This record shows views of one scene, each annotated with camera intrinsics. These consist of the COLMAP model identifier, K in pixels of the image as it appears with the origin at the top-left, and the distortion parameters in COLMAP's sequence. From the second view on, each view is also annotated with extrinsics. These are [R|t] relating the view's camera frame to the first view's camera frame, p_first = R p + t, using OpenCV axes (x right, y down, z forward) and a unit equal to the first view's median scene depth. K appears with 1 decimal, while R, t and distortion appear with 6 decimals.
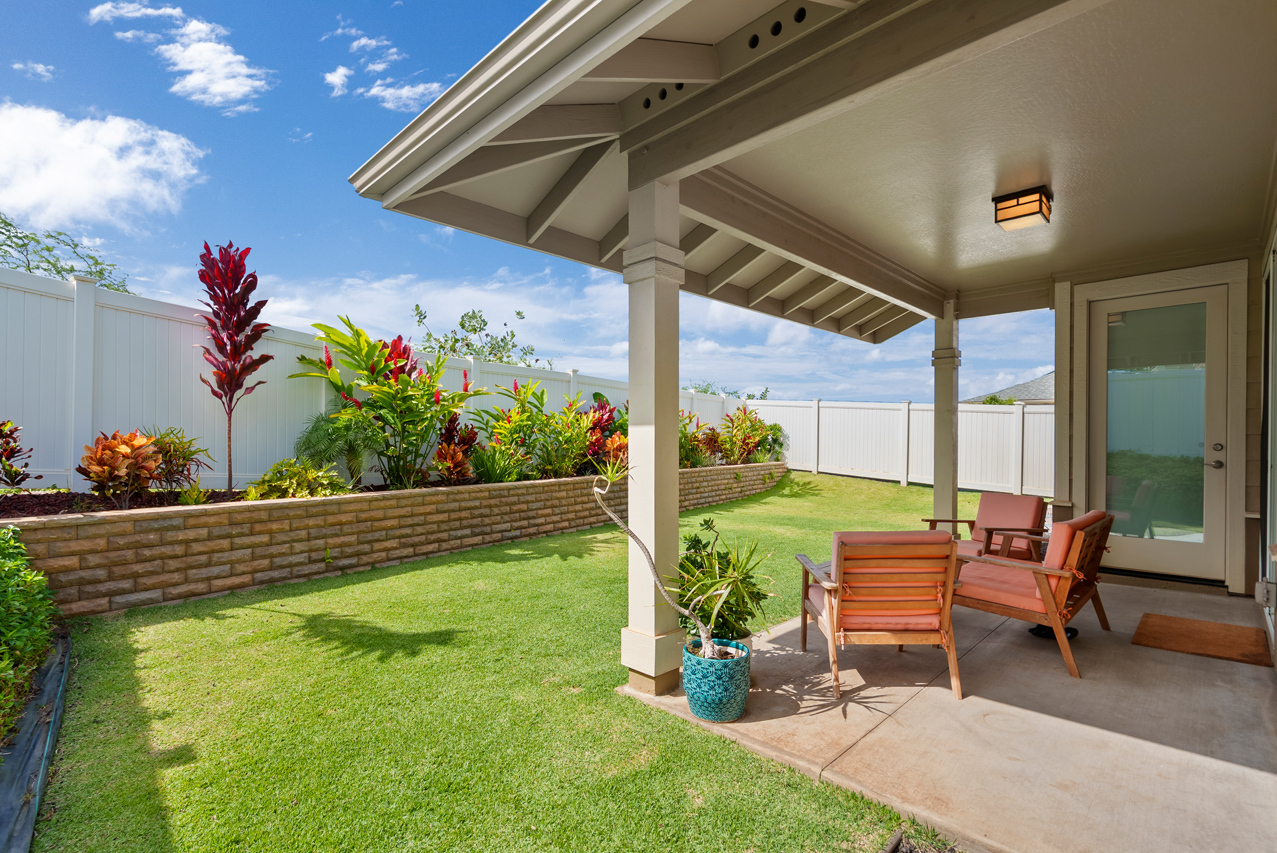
lens RADIAL K [[586.9, 0, 631.5], [0, 586.9, 452.4], [0, 0, 1]] dist [-0.001277, -0.000187]
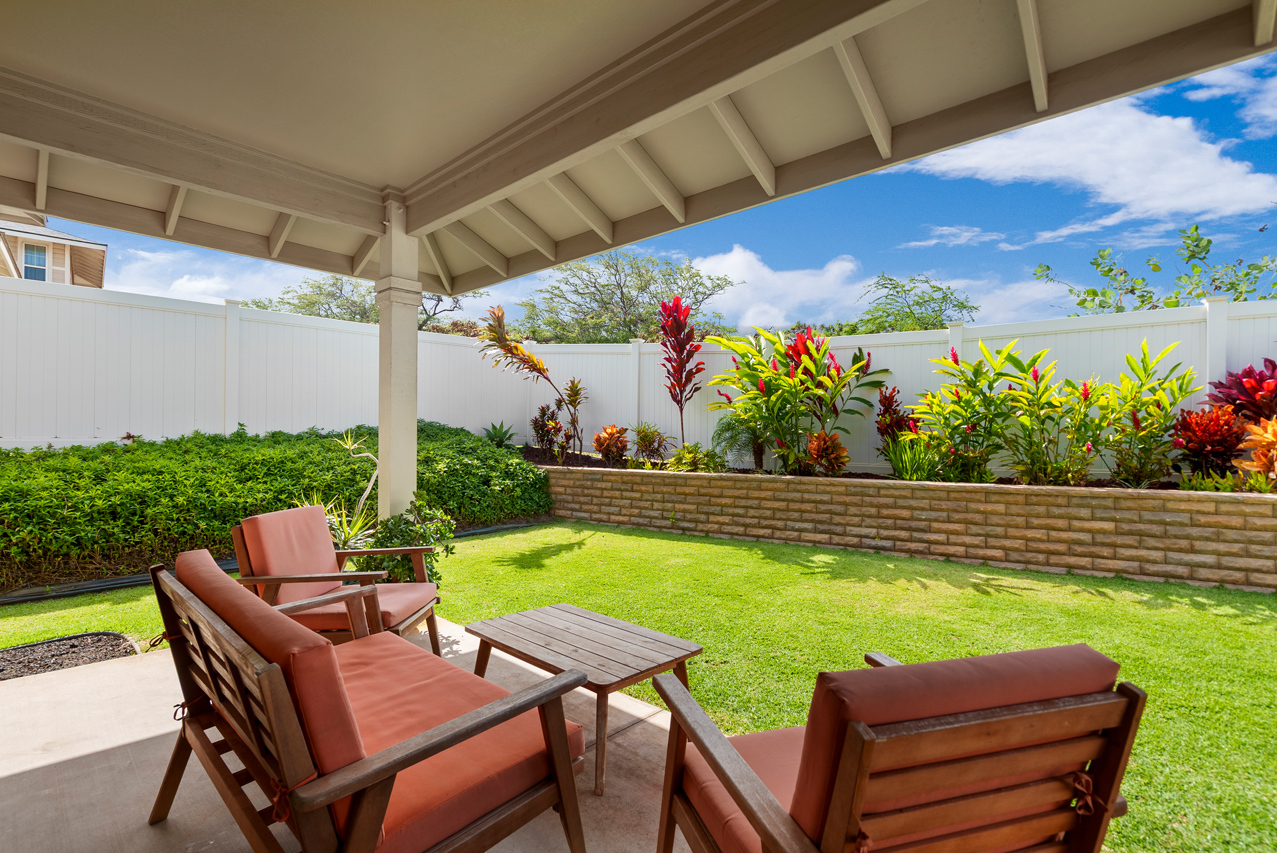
lens RADIAL K [[561.7, 0, 641.2], [0, 561.7, 423.4], [0, 0, 1]] dist [-0.000970, -0.000234]
pose [[0.057846, -0.003956, -0.998318, 0.676984], [-0.005287, 0.999977, -0.004269, -0.026040], [0.998312, 0.005525, 0.057824, 0.771422]]
